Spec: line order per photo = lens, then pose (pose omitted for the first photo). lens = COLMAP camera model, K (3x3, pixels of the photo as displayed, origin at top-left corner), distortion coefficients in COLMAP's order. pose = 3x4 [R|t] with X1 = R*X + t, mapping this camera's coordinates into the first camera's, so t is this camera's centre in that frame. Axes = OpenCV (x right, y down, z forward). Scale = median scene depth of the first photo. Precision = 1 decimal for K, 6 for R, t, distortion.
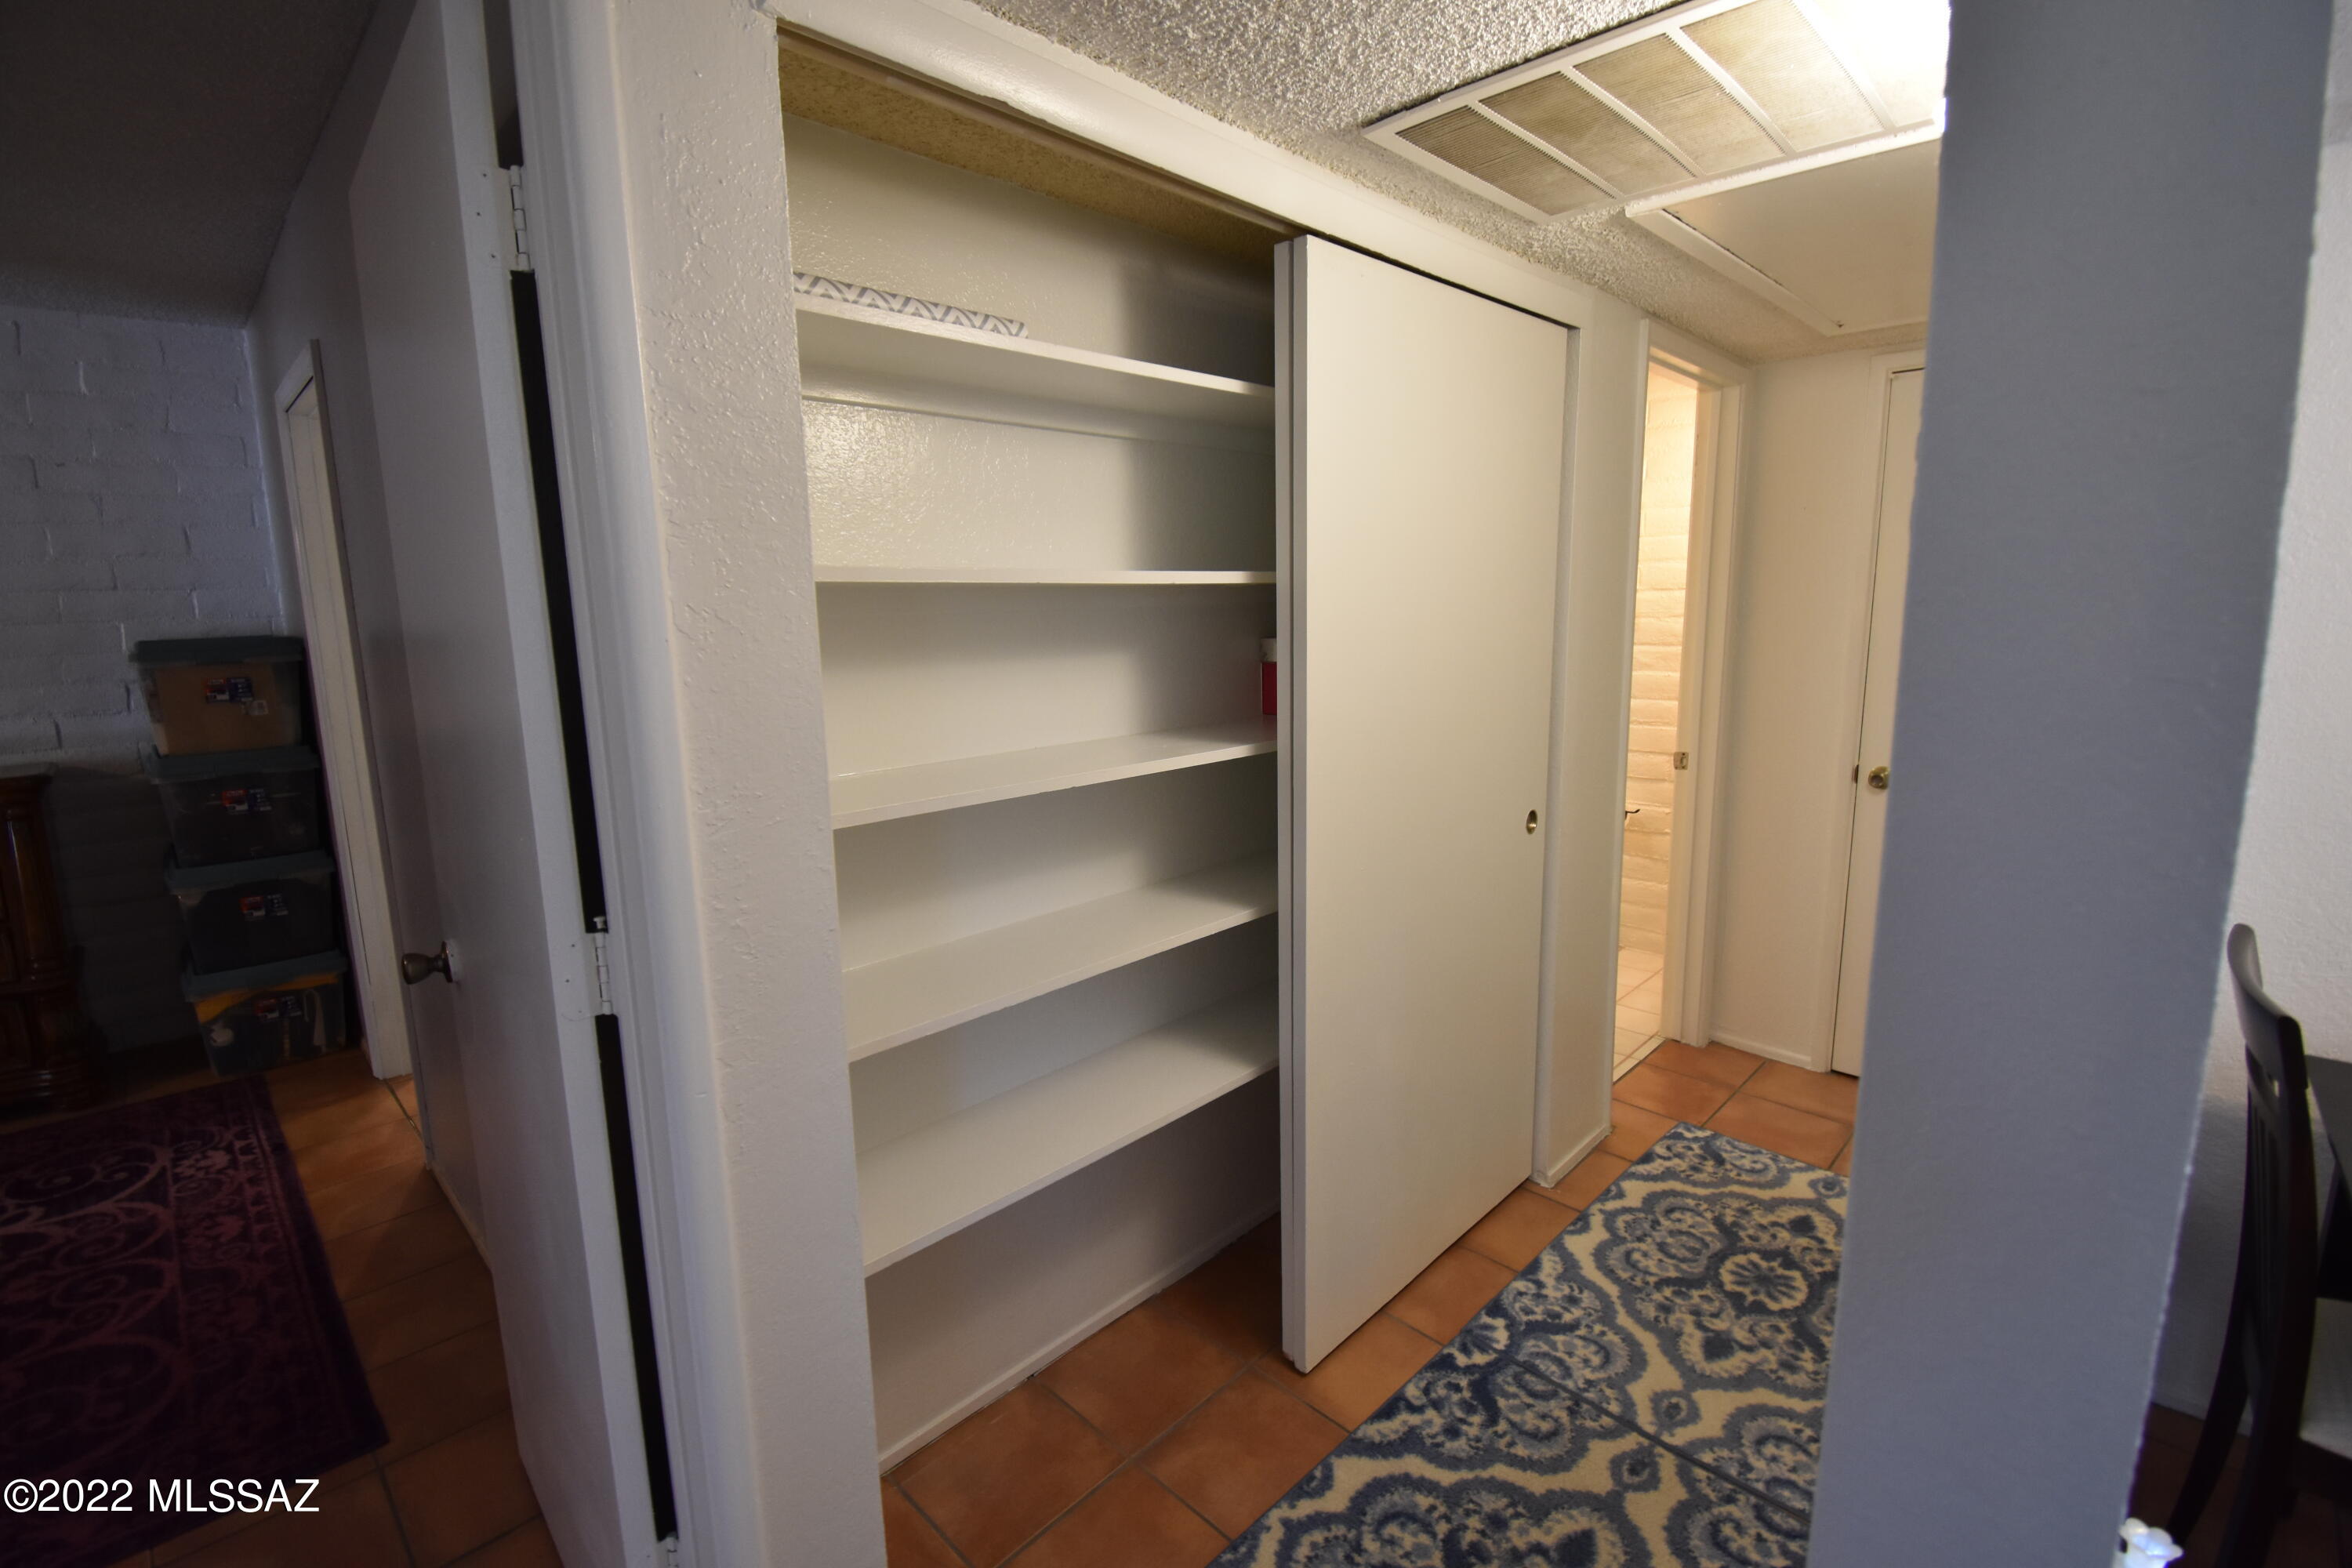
lens RADIAL K [[1044.7, 0, 1159.6], [0, 1044.7, 768.3], [0, 0, 1]] dist [0.002613, -0.013475]
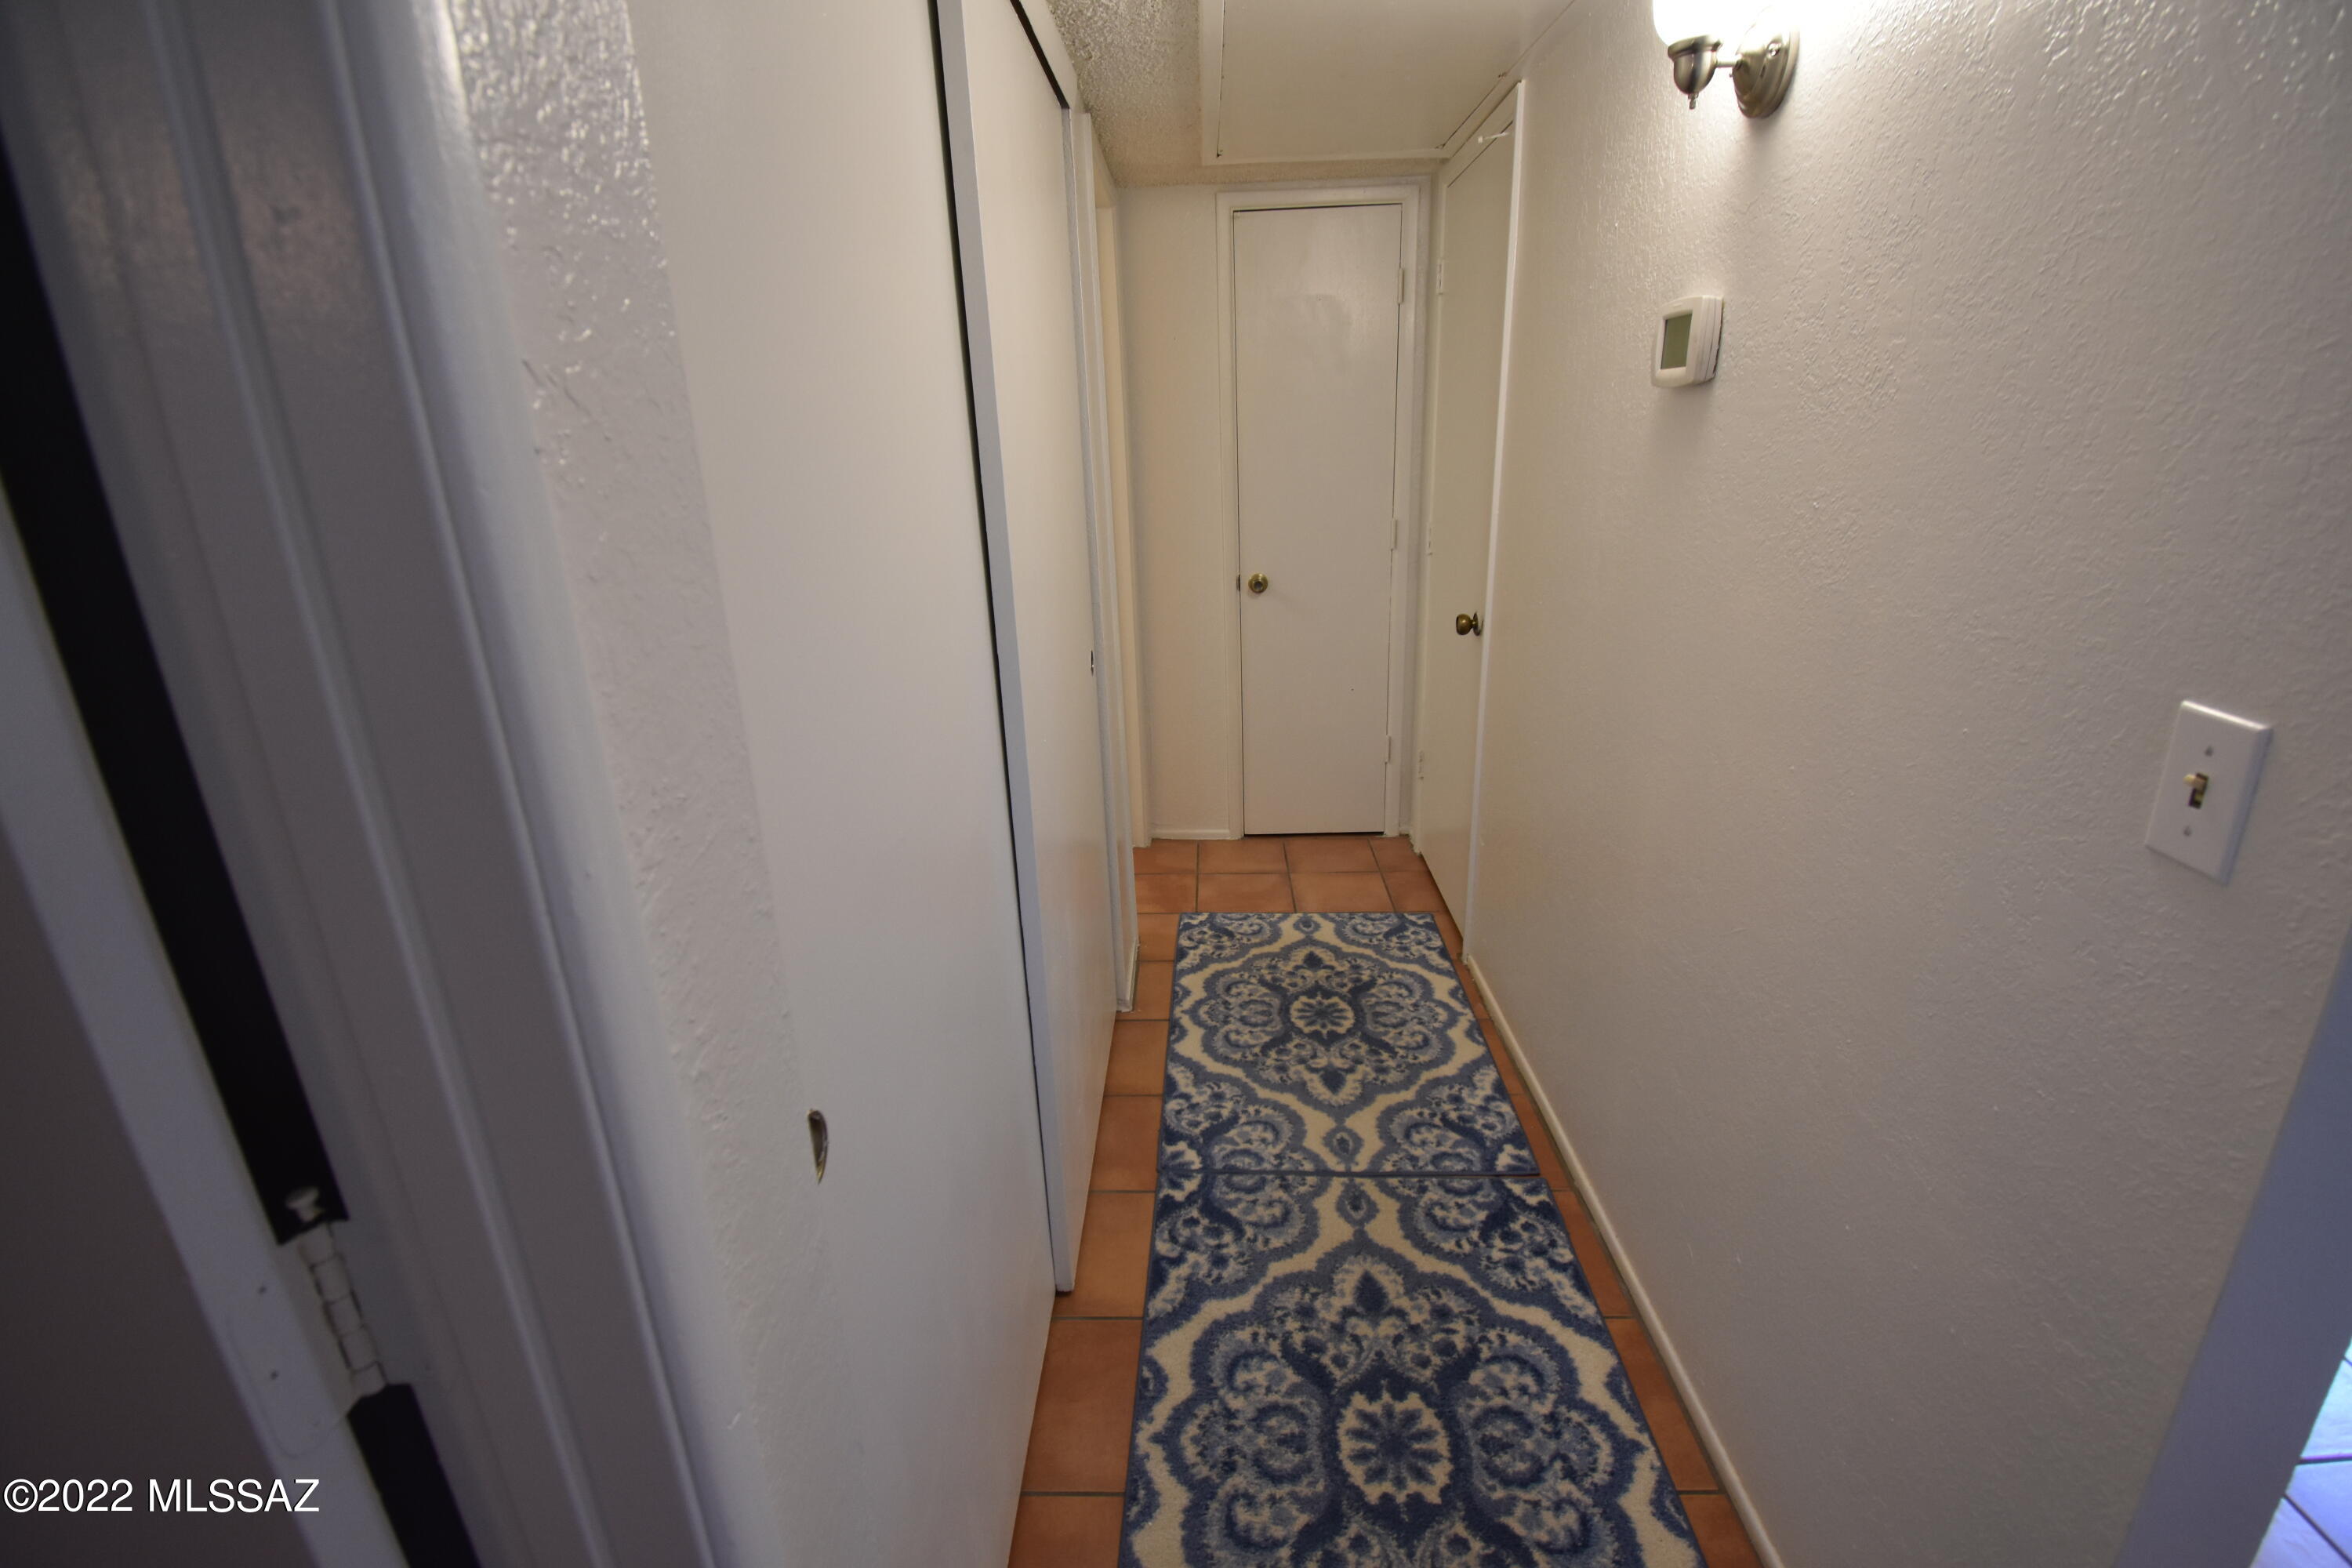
lens RADIAL K [[1044.7, 0, 1177.2], [0, 1044.7, 777.5], [0, 0, 1]] dist [0.002613, -0.013475]
pose [[0.726437, -0.225182, 0.649294, -0.287058], [0.132350, 0.972948, 0.189354, -0.019938], [-0.674369, -0.051620, 0.736588, 0.283516]]
